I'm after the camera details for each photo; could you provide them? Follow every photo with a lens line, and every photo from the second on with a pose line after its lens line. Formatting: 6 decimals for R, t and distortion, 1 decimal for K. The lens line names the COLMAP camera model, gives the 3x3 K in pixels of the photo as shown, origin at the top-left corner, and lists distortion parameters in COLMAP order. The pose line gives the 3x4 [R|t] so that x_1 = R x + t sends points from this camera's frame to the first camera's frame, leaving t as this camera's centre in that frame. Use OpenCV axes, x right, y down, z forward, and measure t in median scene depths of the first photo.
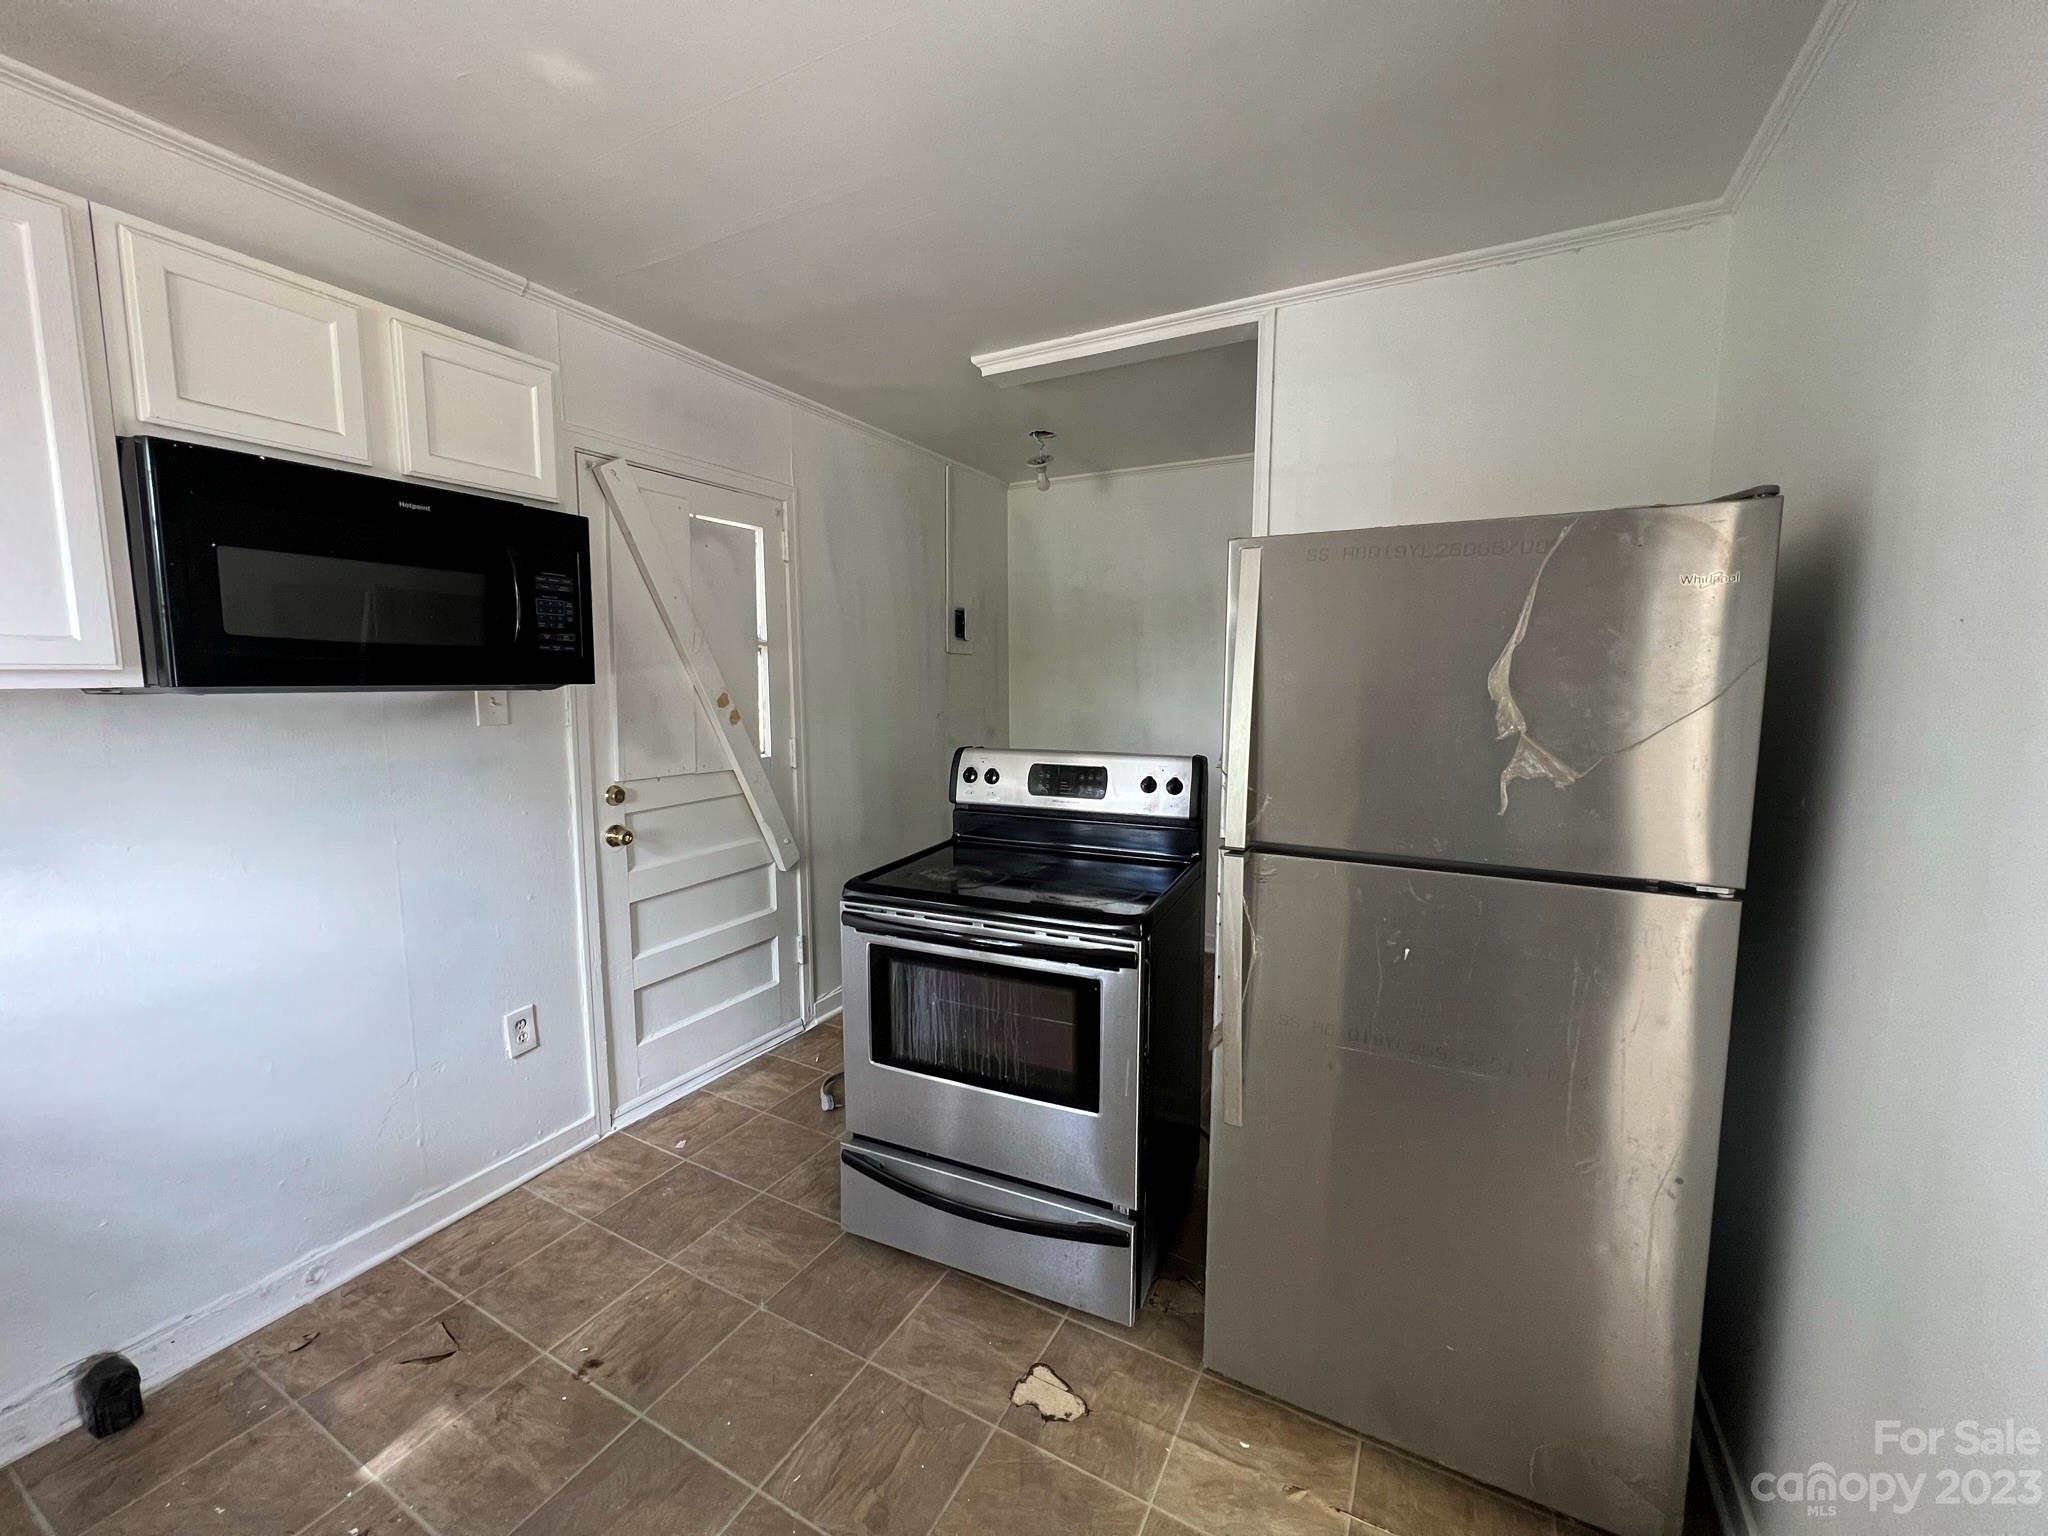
lens RADIAL K [[823.5, 0, 1017.8], [0, 823.5, 756.5], [0, 0, 1]] dist [0.002226, -0.000333]
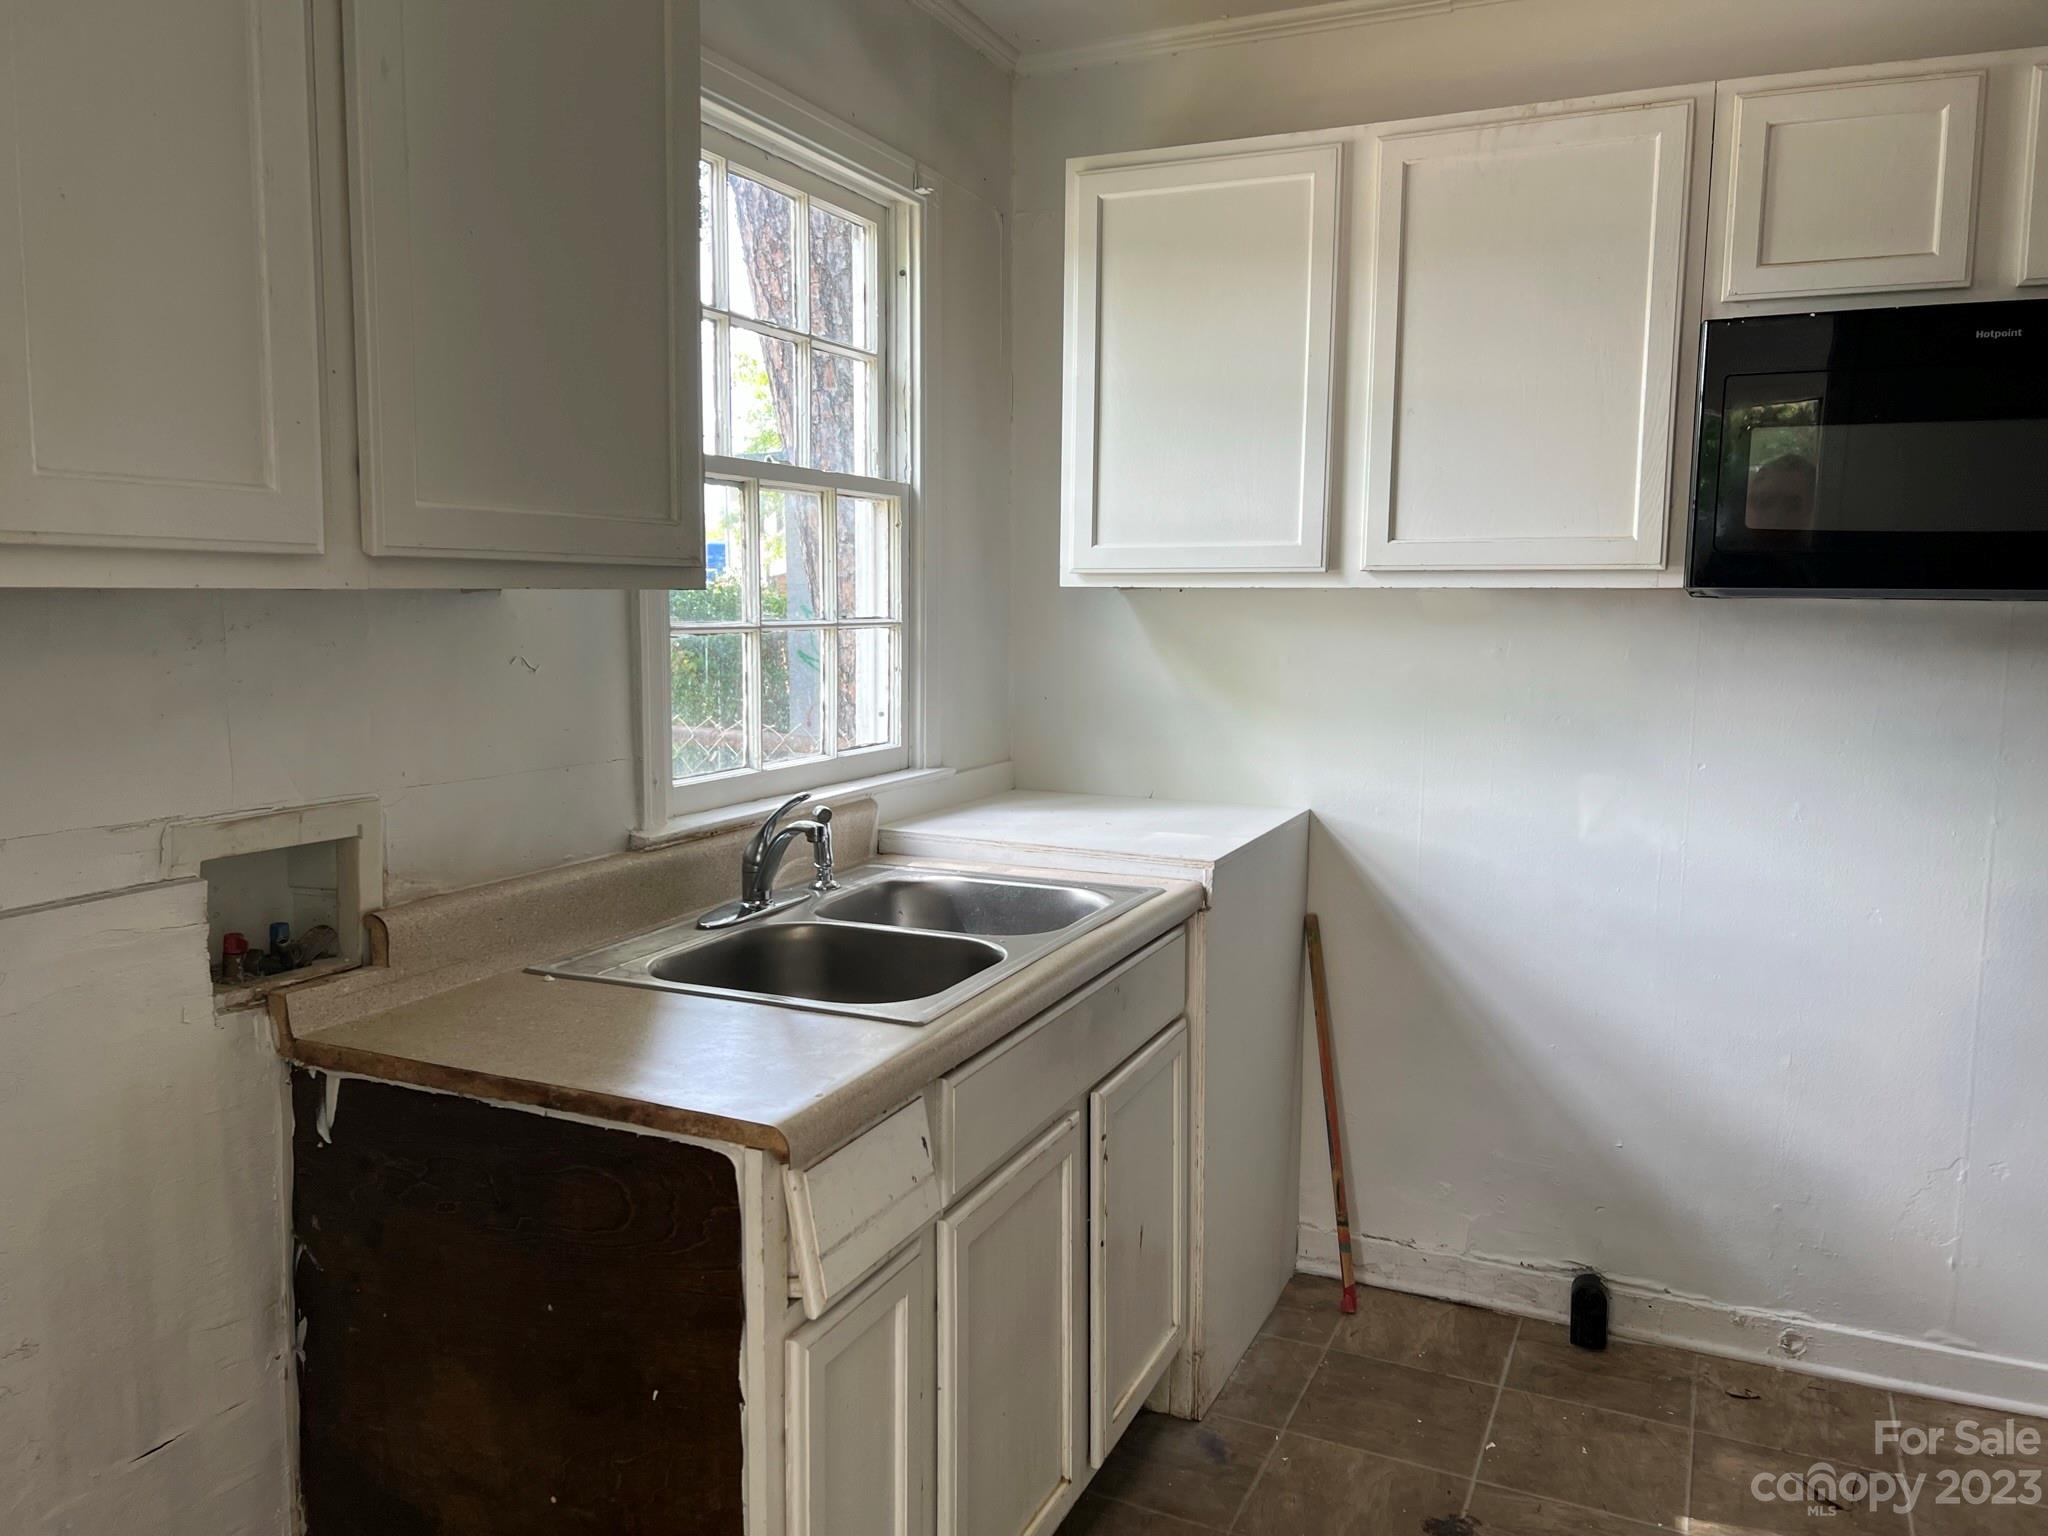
lens RADIAL K [[1541.8, 0, 1019.3], [0, 1541.8, 778.6], [0, 0, 1]] dist [-0.002488, -0.001536]
pose [[0.056410, 0.117956, -0.991415, 0.588124], [-0.109694, 0.987717, 0.111275, 0.015817], [0.992363, 0.102475, 0.068656, 0.130624]]
